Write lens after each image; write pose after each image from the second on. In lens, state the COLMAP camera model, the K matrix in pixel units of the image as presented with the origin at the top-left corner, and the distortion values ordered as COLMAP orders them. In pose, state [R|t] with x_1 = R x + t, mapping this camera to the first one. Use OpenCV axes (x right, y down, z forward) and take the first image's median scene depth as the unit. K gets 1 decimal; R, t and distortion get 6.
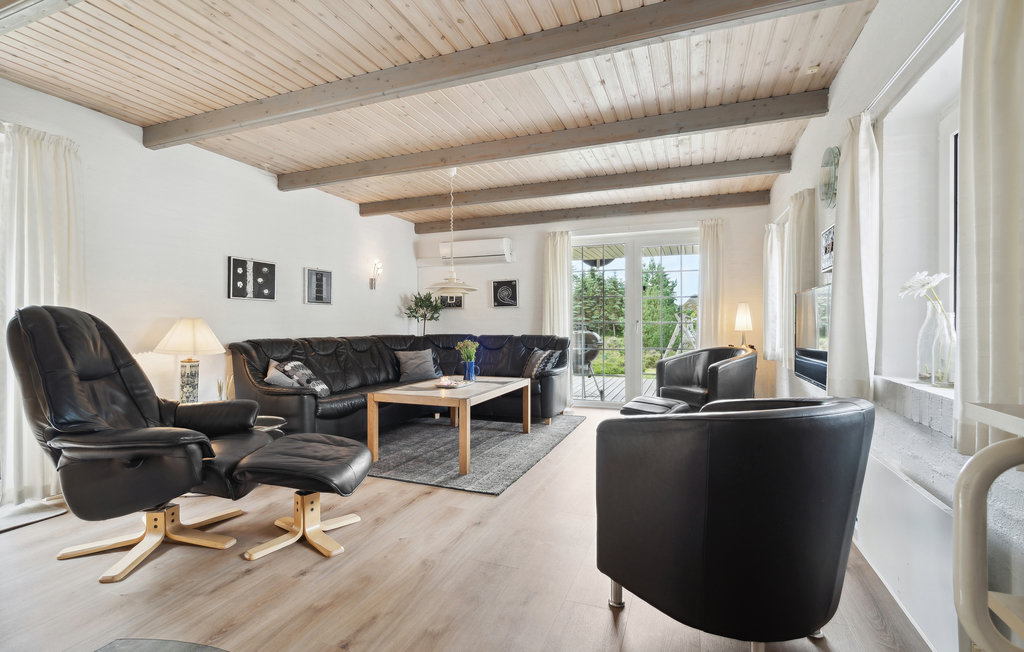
lens RADIAL K [[462.4, 0, 492.9], [0, 462.4, 333.2], [0, 0, 1]] dist [-0.006273, -0.001353]
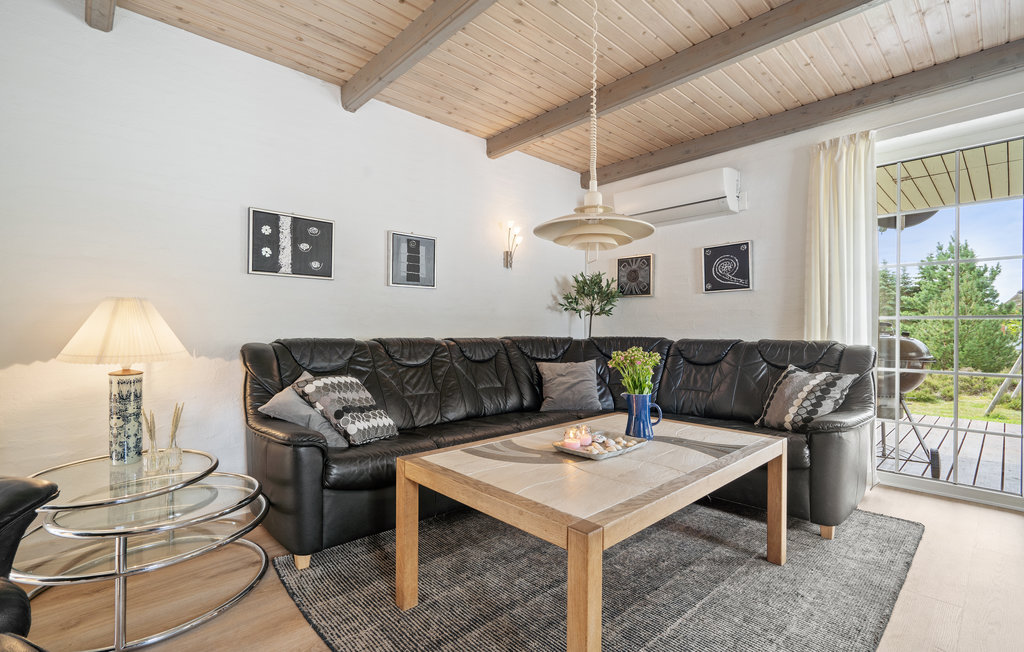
lens RADIAL K [[462.4, 0, 513.0], [0, 462.4, 329.0], [0, 0, 1]] dist [-0.006273, -0.001353]
pose [[0.916949, 0.007815, -0.398929, 0.014868], [-0.015597, 0.999746, -0.016265, 0.004610], [0.398700, 0.021136, 0.916838, 0.444026]]
